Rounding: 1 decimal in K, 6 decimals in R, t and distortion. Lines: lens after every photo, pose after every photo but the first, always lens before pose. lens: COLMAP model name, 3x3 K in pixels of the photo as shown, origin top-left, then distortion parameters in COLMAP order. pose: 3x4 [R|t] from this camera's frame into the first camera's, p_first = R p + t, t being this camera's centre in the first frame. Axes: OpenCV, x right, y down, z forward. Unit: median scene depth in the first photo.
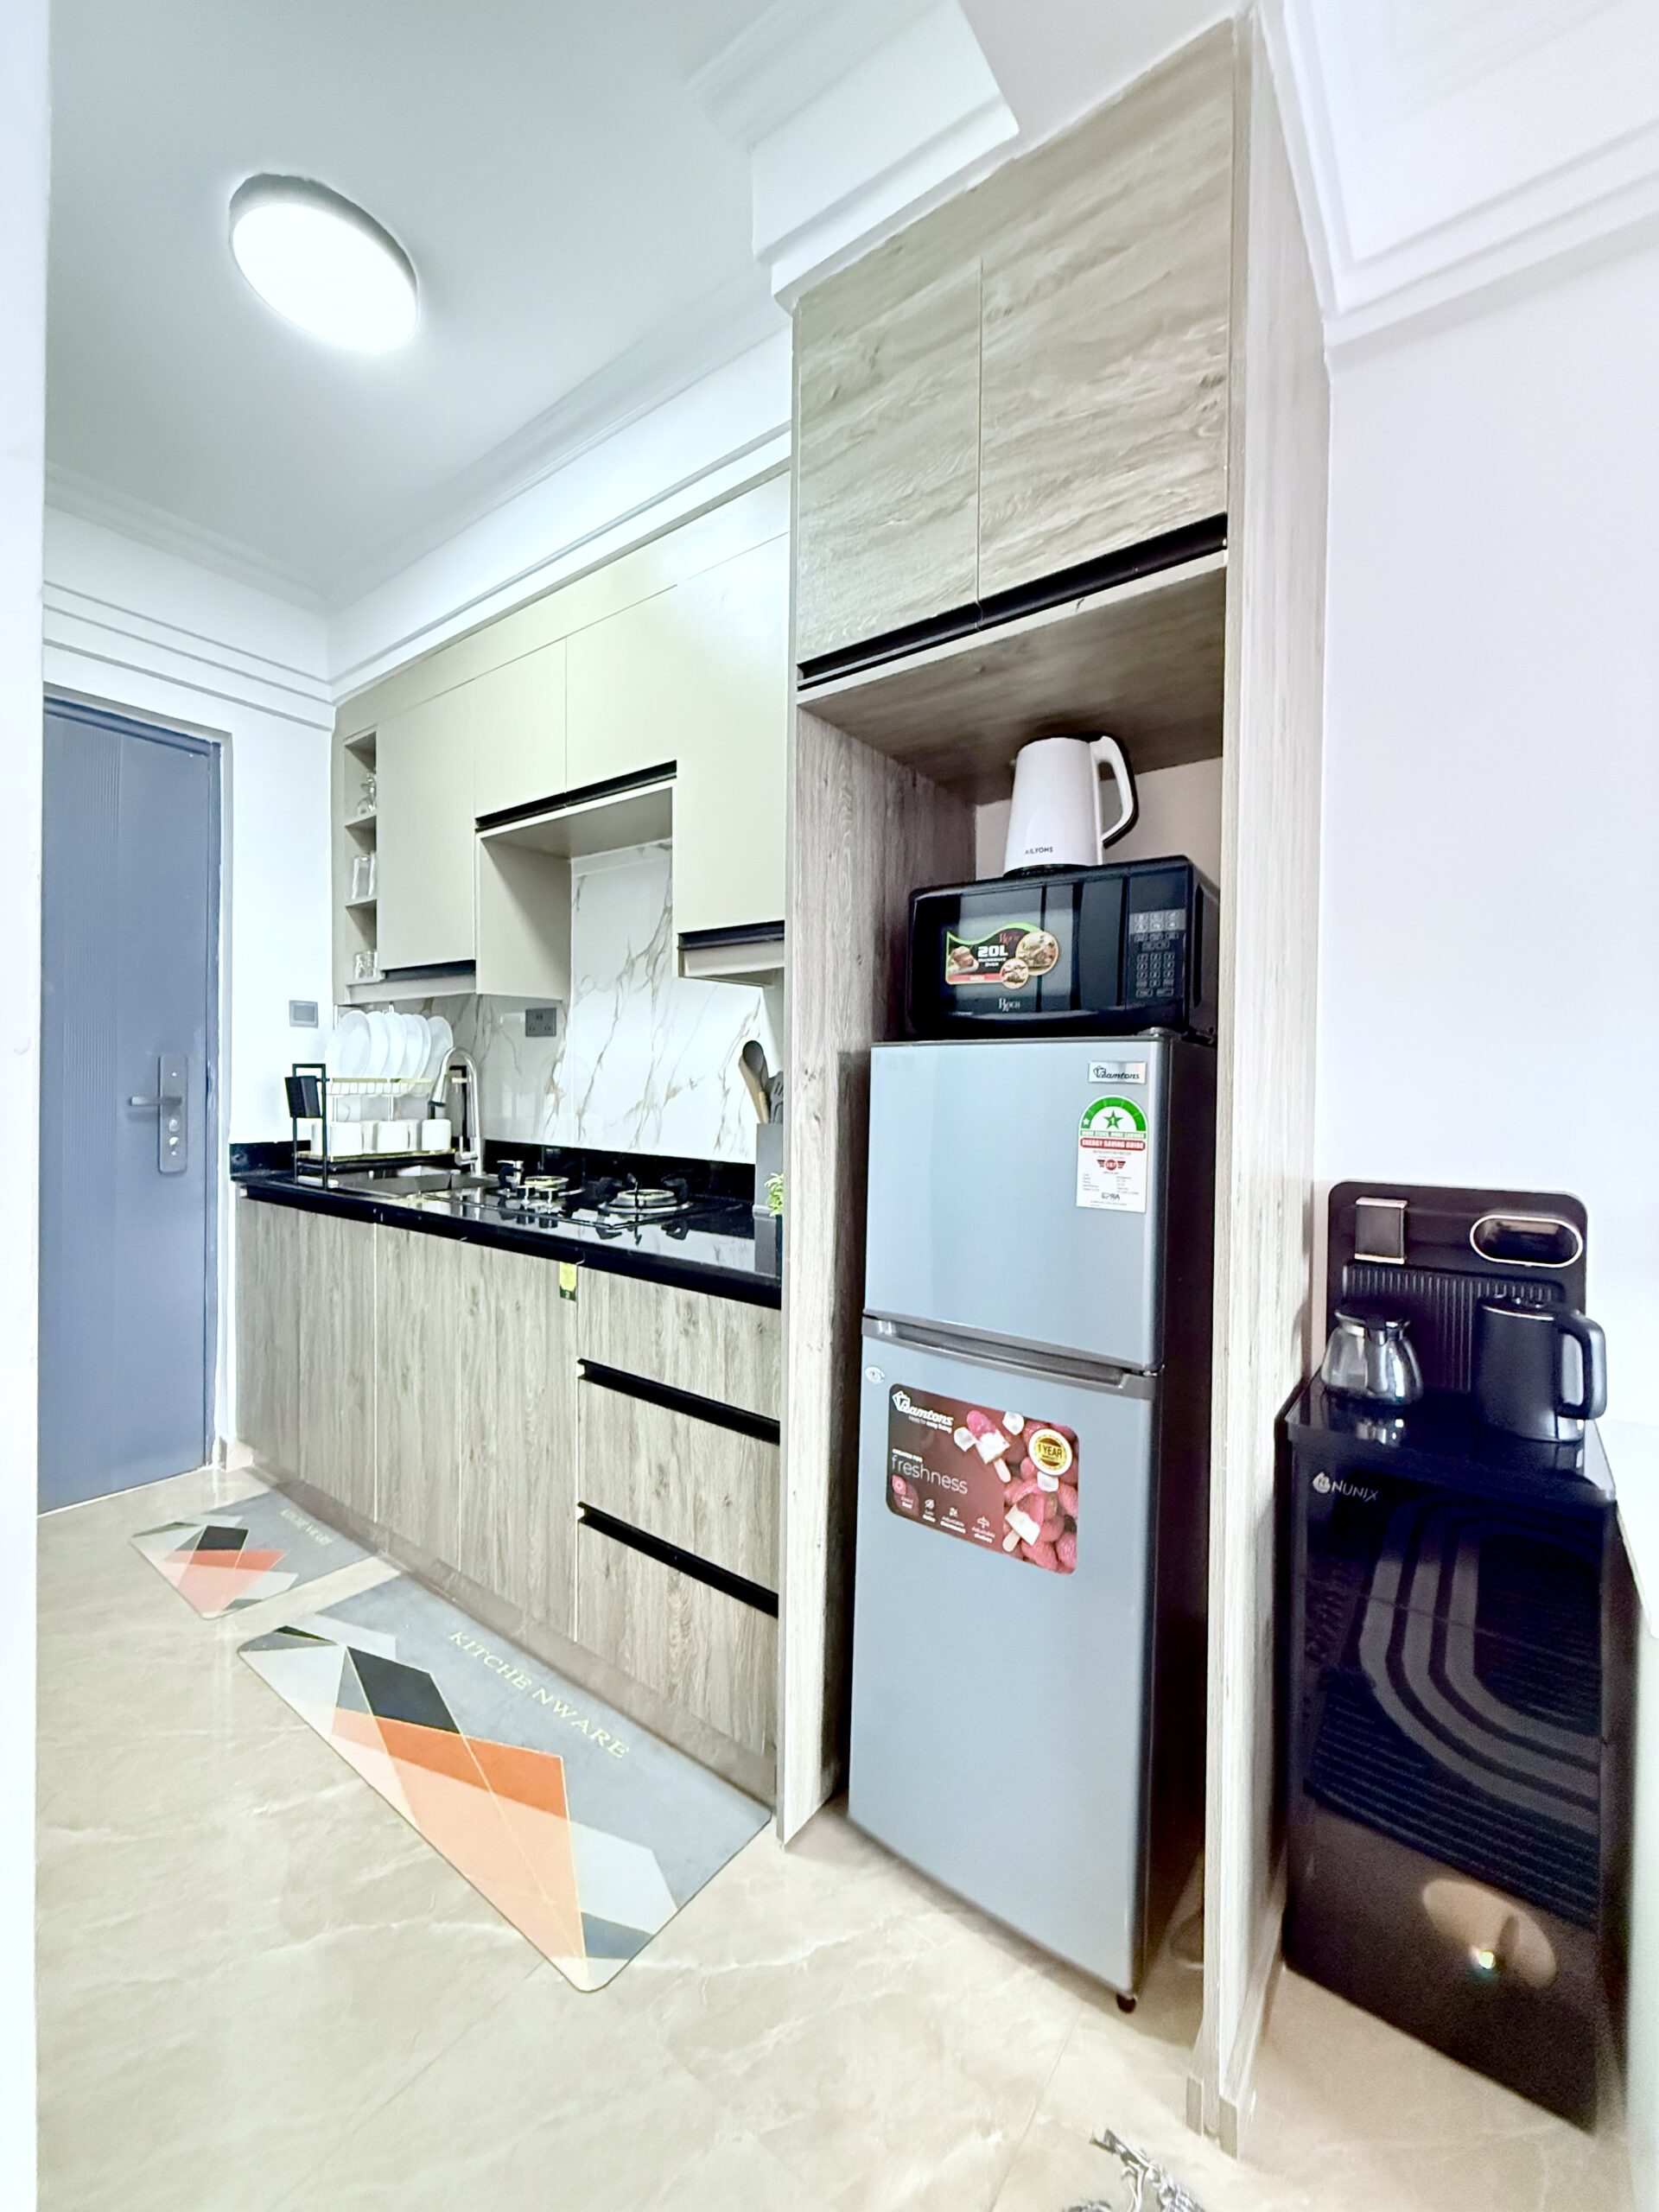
lens RADIAL K [[881.9, 0, 830.9], [0, 881.9, 1098.5], [0, 0, 1]] dist [-0.000569, 0.000104]
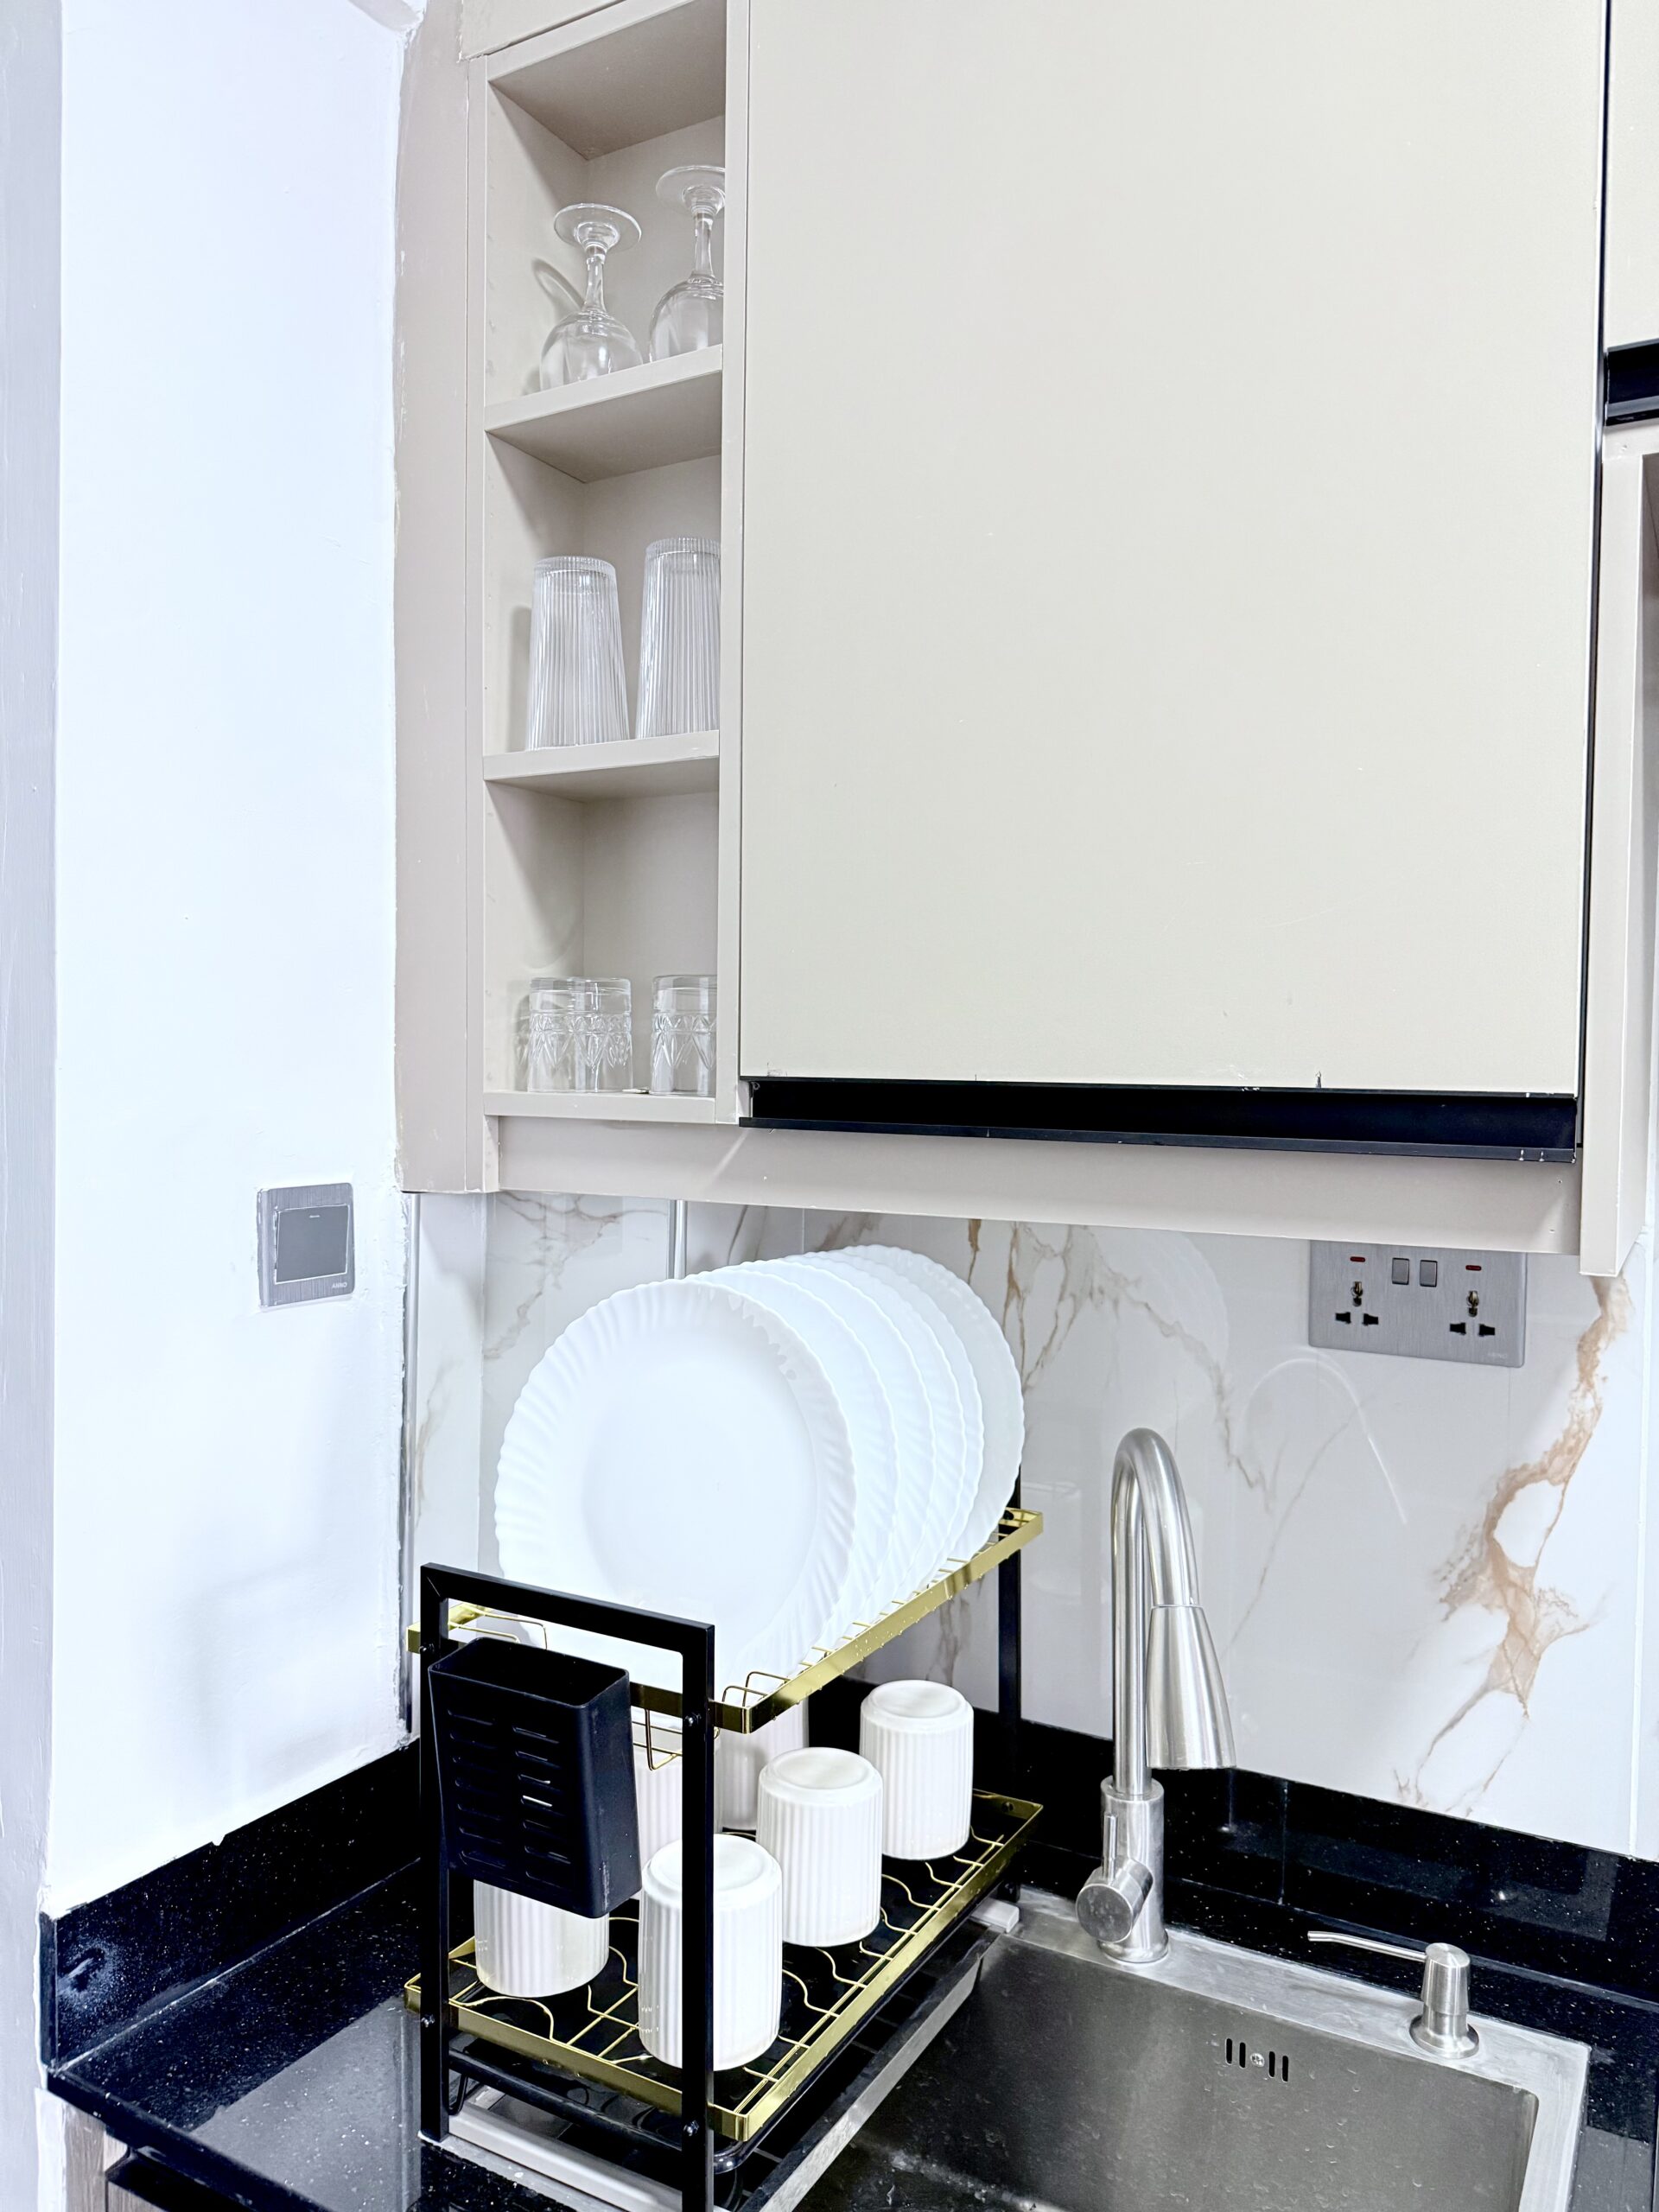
lens RADIAL K [[1527.2, 0, 834.2], [0, 1527.2, 1117.7], [0, 0, 1]] dist [0.071685, -0.101443]
pose [[0.990385, -0.005819, 0.138215, -0.536097], [0.003695, 0.999871, 0.015618, -0.140410], [-0.138288, -0.014957, 0.990279, 0.604087]]
